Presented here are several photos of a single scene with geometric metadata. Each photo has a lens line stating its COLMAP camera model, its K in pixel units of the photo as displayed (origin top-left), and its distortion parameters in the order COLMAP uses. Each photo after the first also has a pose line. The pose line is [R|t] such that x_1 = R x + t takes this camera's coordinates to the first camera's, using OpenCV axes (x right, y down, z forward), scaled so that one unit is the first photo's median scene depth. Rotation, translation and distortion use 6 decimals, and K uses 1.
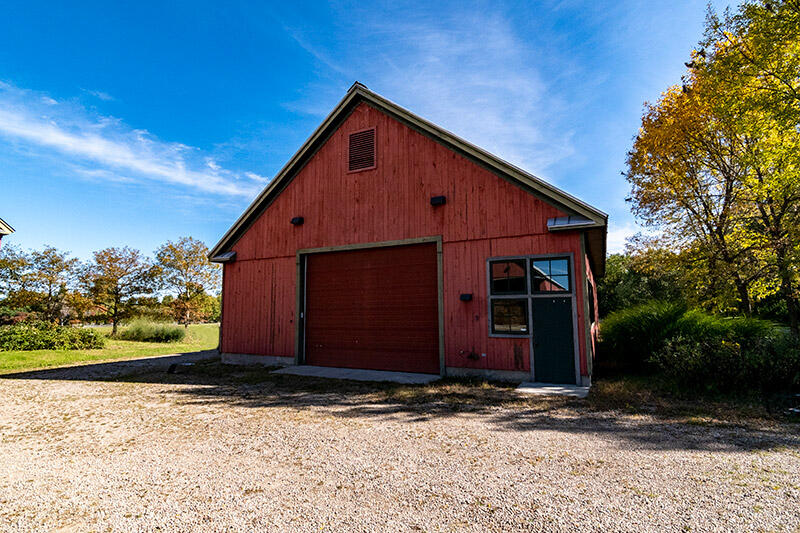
lens RADIAL K [[386.9, 0, 400.0], [0, 386.9, 266.5], [0, 0, 1]] dist [-0.036946, -0.000196]
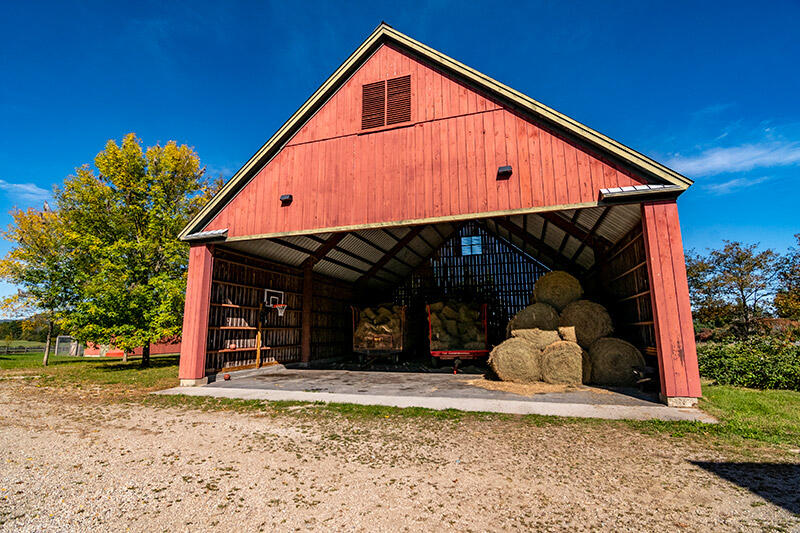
lens RADIAL K [[386.9, 0, 400.0], [0, 386.9, 266.5], [0, 0, 1]] dist [-0.036946, -0.000196]
pose [[0.130759, -0.154829, -0.979250, -0.276013], [0.112488, 0.983669, -0.140507, 0.030080], [0.985012, -0.091781, 0.146040, 0.214944]]
